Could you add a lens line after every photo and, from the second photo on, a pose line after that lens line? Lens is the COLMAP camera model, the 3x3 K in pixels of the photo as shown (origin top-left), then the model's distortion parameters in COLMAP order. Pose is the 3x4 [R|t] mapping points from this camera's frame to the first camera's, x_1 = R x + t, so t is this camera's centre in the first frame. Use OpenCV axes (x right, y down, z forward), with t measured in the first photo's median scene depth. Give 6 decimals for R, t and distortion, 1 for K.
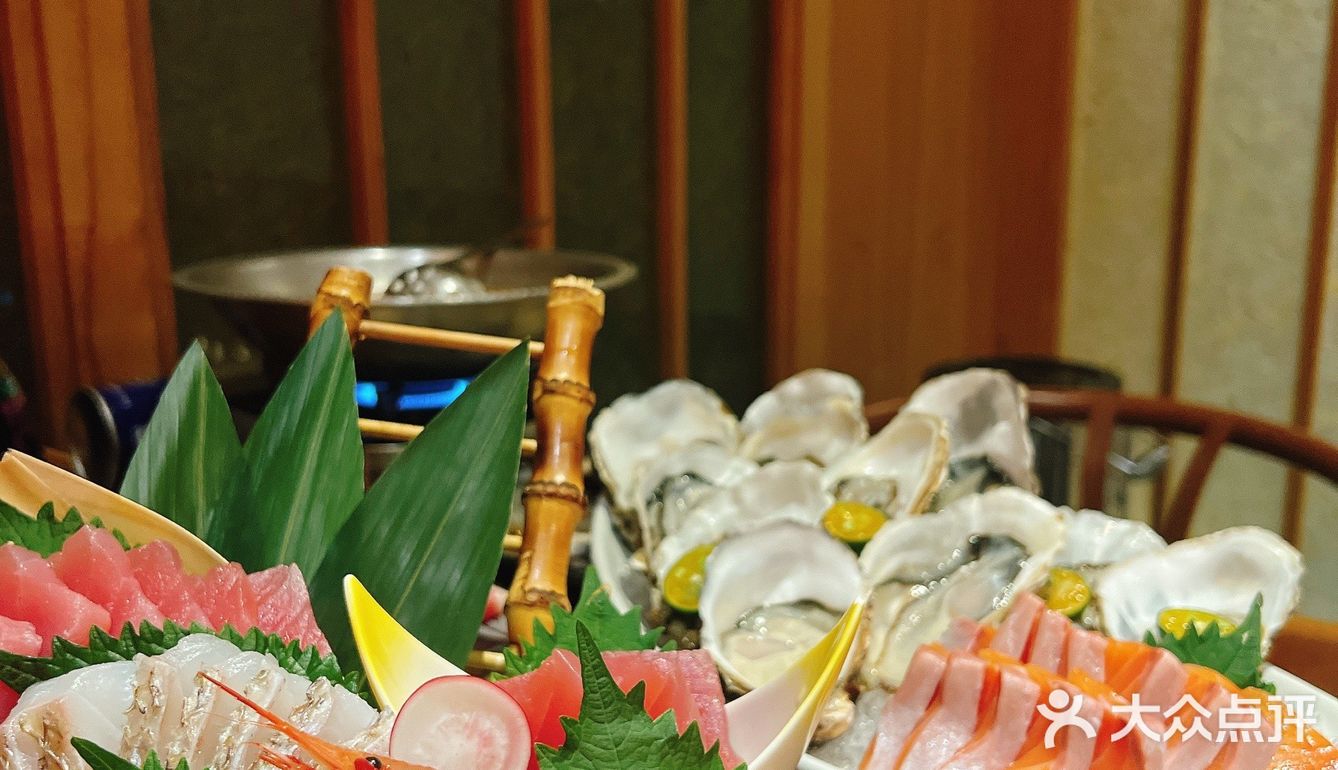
lens RADIAL K [[1356.0, 0, 688.7], [0, 1356.0, 384.3], [0, 0, 1]] dist [0.093048, -0.266371]
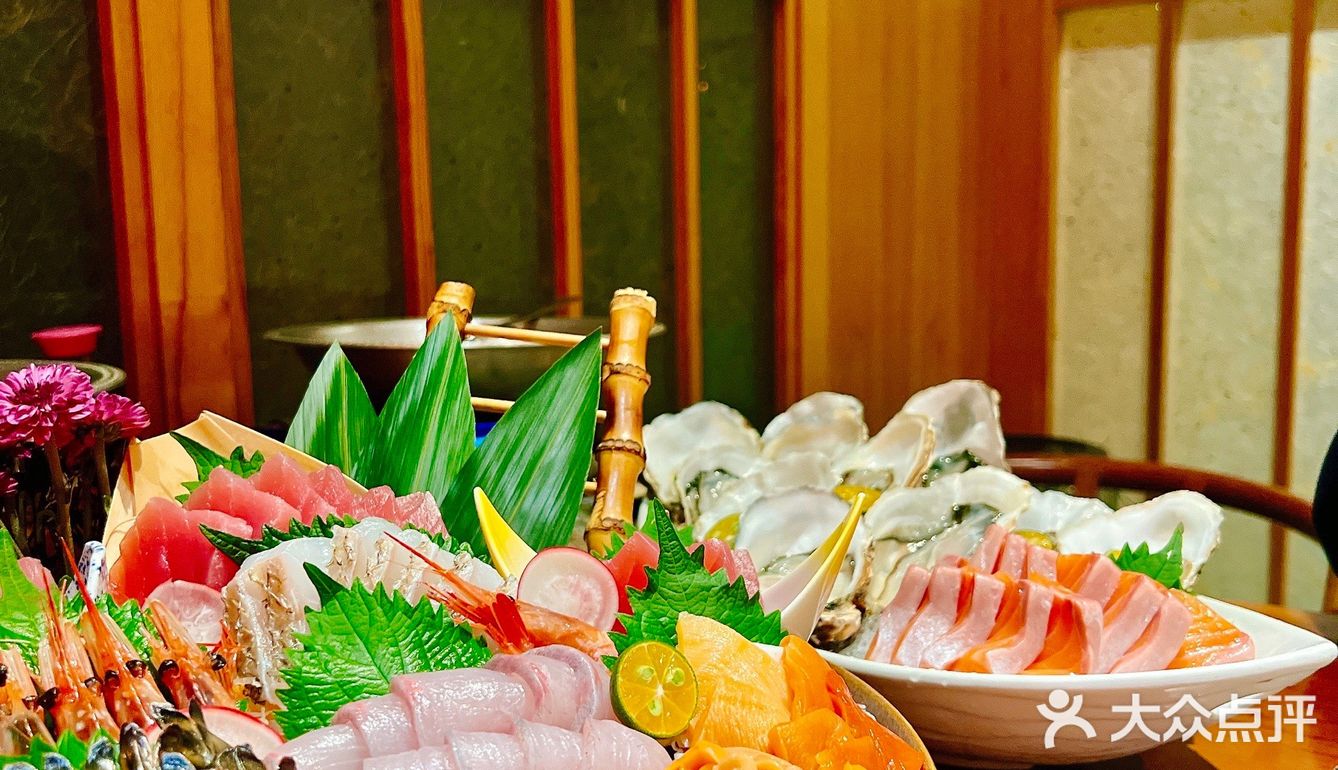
lens RADIAL K [[1356.0, 0, 688.7], [0, 1356.0, 384.3], [0, 0, 1]] dist [0.093048, -0.266371]
pose [[0.999907, -0.013429, -0.002171, -0.031420], [0.013171, 0.995639, -0.092355, 0.135041], [0.003402, 0.092318, 0.995724, -0.267721]]
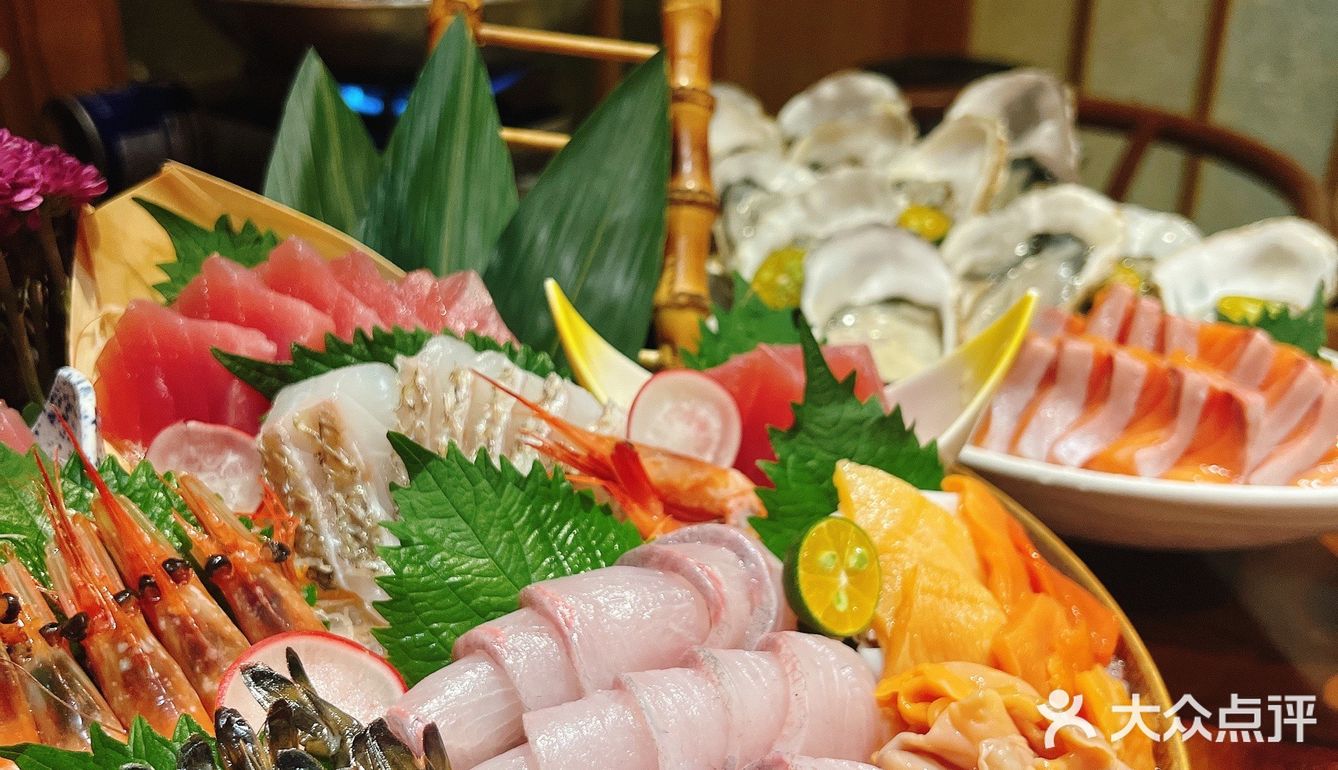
lens RADIAL K [[1360.6, 0, 669.0], [0, 1360.6, 385.0], [0, 0, 1]] dist [0.200422, -0.687227]
pose [[0.995310, -0.029006, 0.092291, -0.210075], [0.008739, 0.977050, 0.212831, -0.004213], [-0.096346, -0.211027, 0.972720, -0.045976]]
